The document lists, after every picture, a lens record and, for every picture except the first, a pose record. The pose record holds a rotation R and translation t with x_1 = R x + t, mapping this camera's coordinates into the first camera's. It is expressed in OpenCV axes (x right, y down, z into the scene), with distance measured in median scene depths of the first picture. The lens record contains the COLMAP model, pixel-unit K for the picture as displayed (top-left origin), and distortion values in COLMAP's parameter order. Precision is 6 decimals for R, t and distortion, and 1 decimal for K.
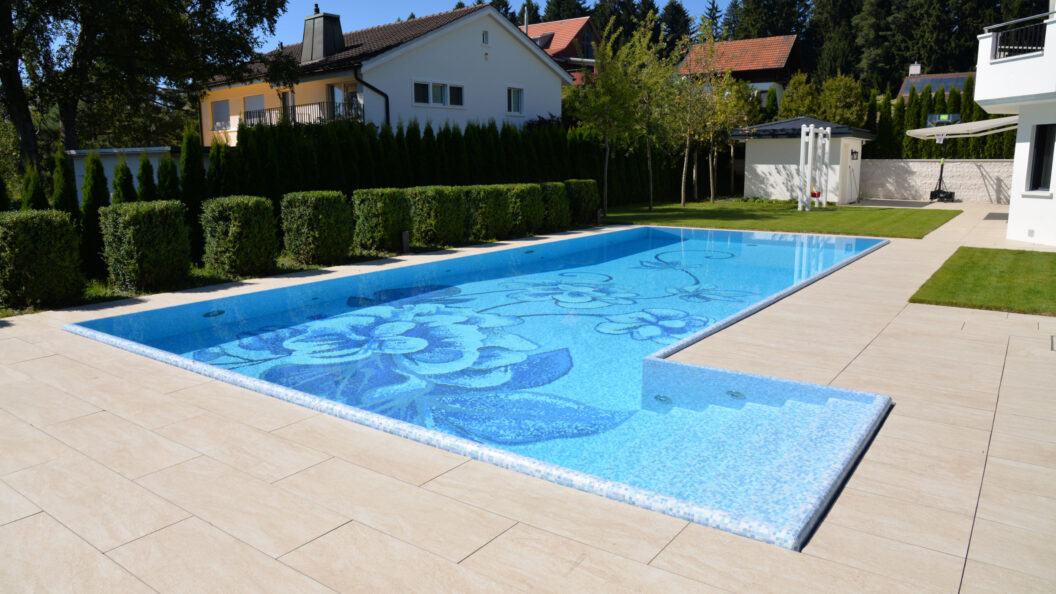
lens RADIAL K [[702.3, 0, 523.4], [0, 702.3, 297.4], [0, 0, 1]] dist [-0.099458, 0.057744]
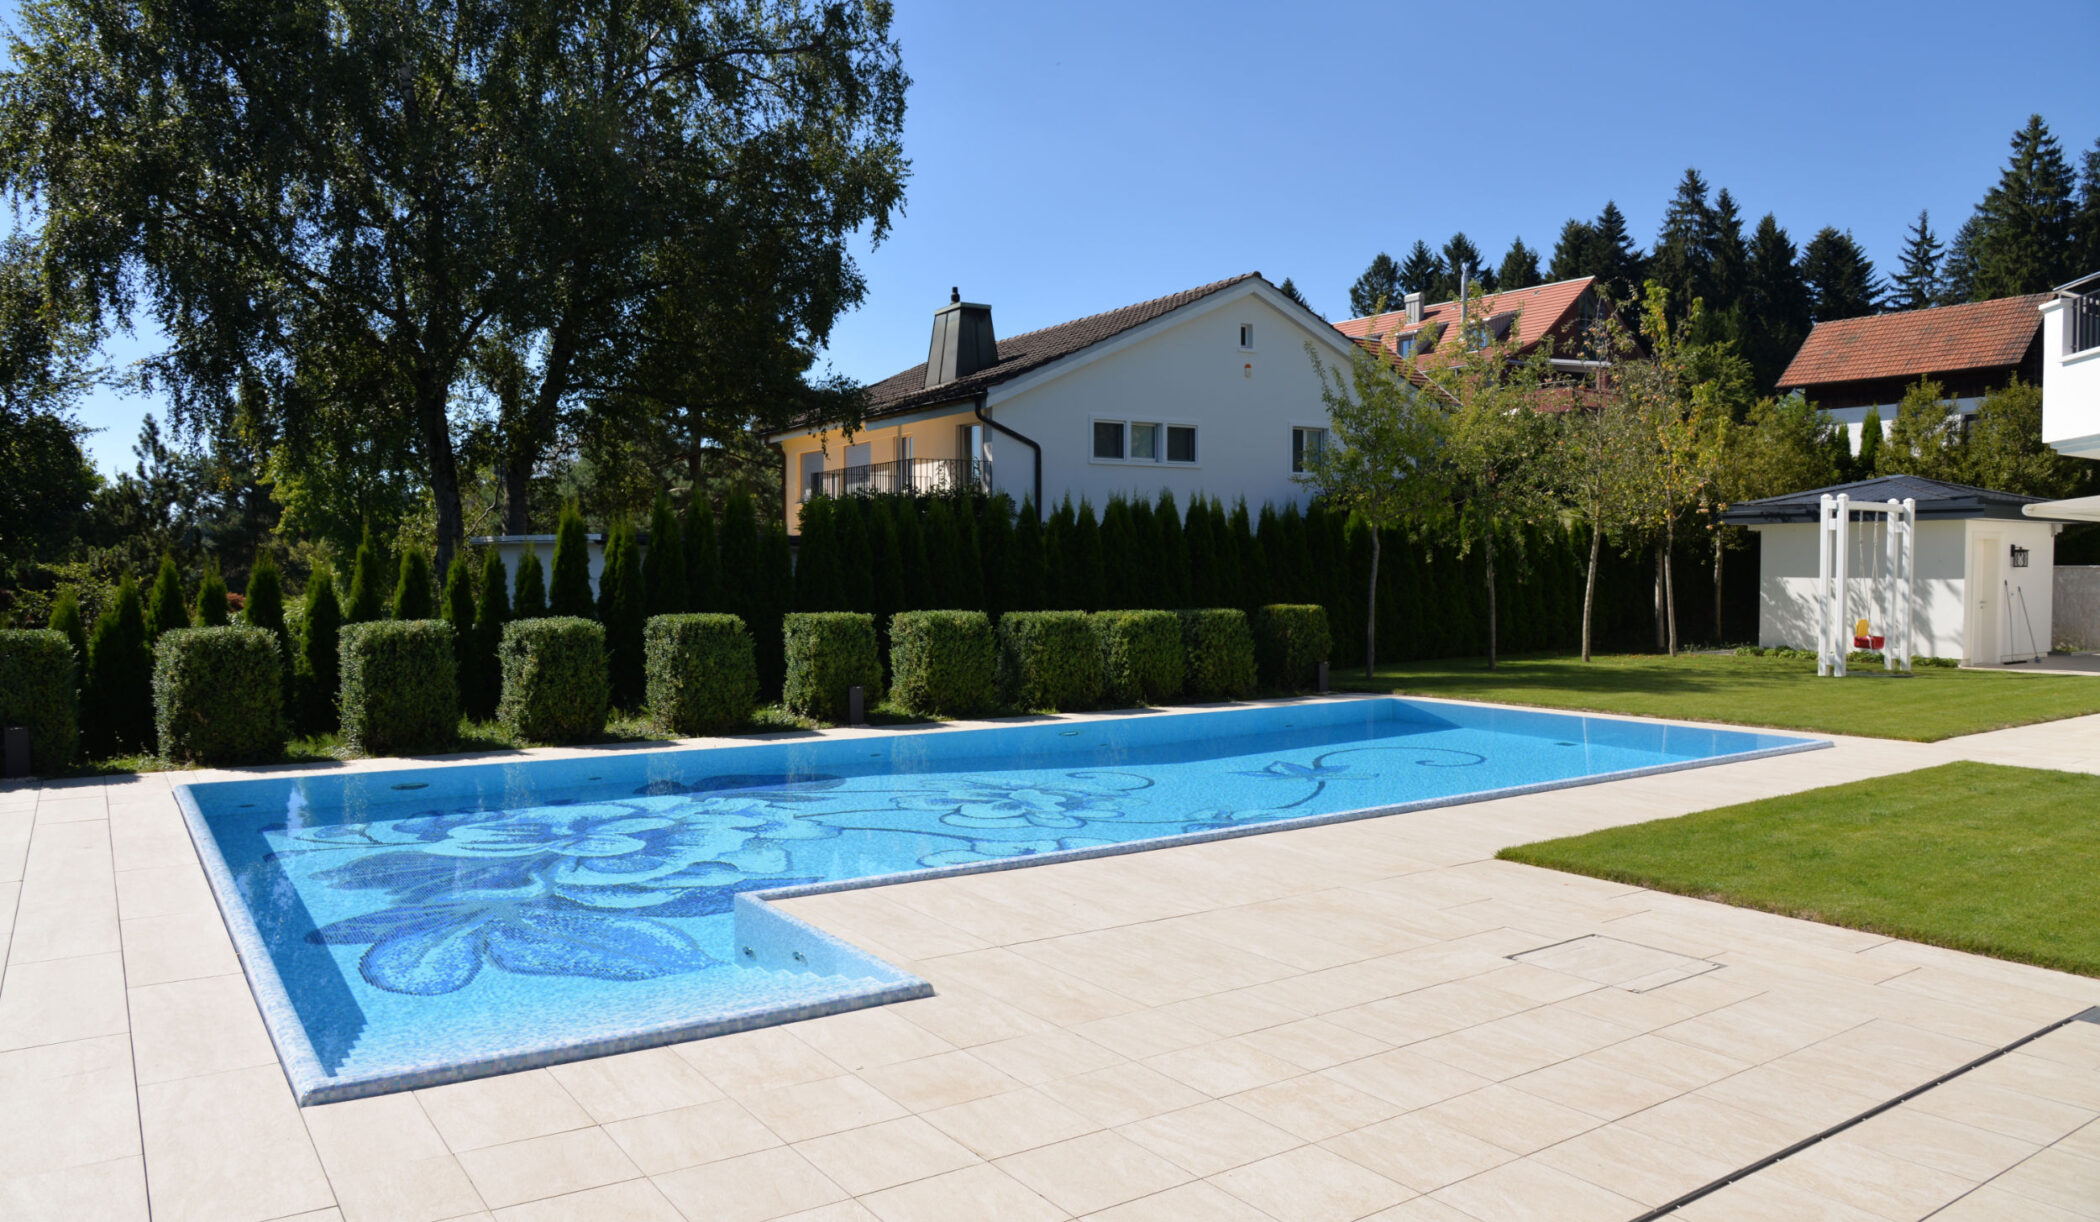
lens RADIAL K [[1443.2, 0, 1066.3], [0, 1443.2, 606.2], [0, 0, 1]] dist [-0.060347, 0.002698]
pose [[0.950867, 0.017078, -0.309127, 0.316137], [-0.067023, 0.986155, -0.151681, 0.008841], [0.302257, 0.164947, 0.938847, -0.075520]]
